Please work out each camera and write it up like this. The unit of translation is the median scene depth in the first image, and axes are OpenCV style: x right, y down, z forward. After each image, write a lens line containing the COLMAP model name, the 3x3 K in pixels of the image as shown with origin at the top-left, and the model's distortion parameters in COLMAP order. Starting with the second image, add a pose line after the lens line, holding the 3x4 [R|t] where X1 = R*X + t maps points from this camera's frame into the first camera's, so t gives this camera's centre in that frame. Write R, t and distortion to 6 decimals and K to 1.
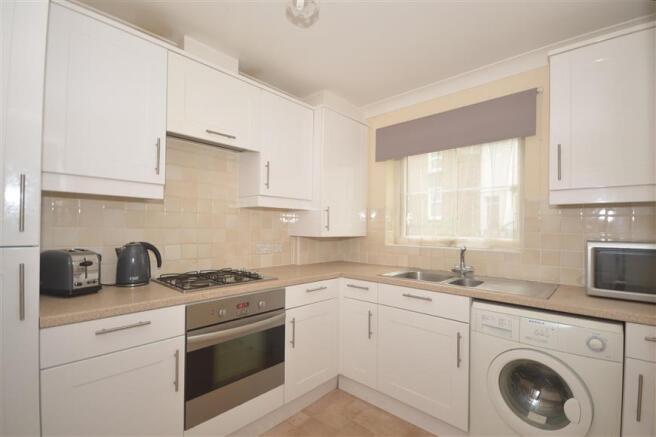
lens RADIAL K [[289.8, 0, 328.5], [0, 289.8, 224.0], [0, 0, 1]] dist [-0.002480, -0.000523]
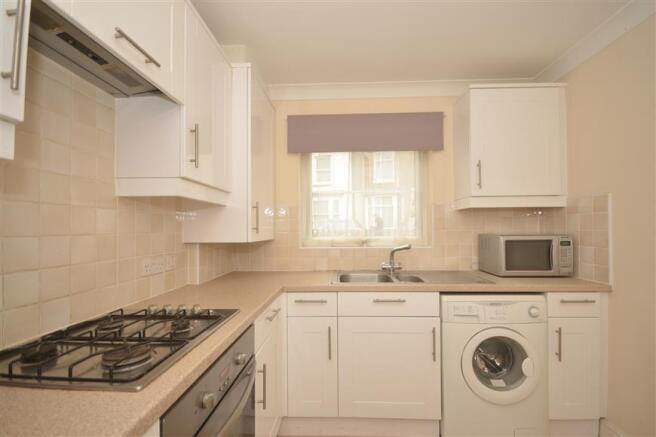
lens RADIAL K [[286.8, 0, 330.1], [0, 286.8, 224.4], [0, 0, 1]] dist [0.019888, -0.015427]
pose [[0.760929, -0.004523, 0.648820, -0.391019], [0.008354, 0.999961, -0.002826, 0.002747], [-0.648782, 0.007571, 0.760937, 0.348274]]
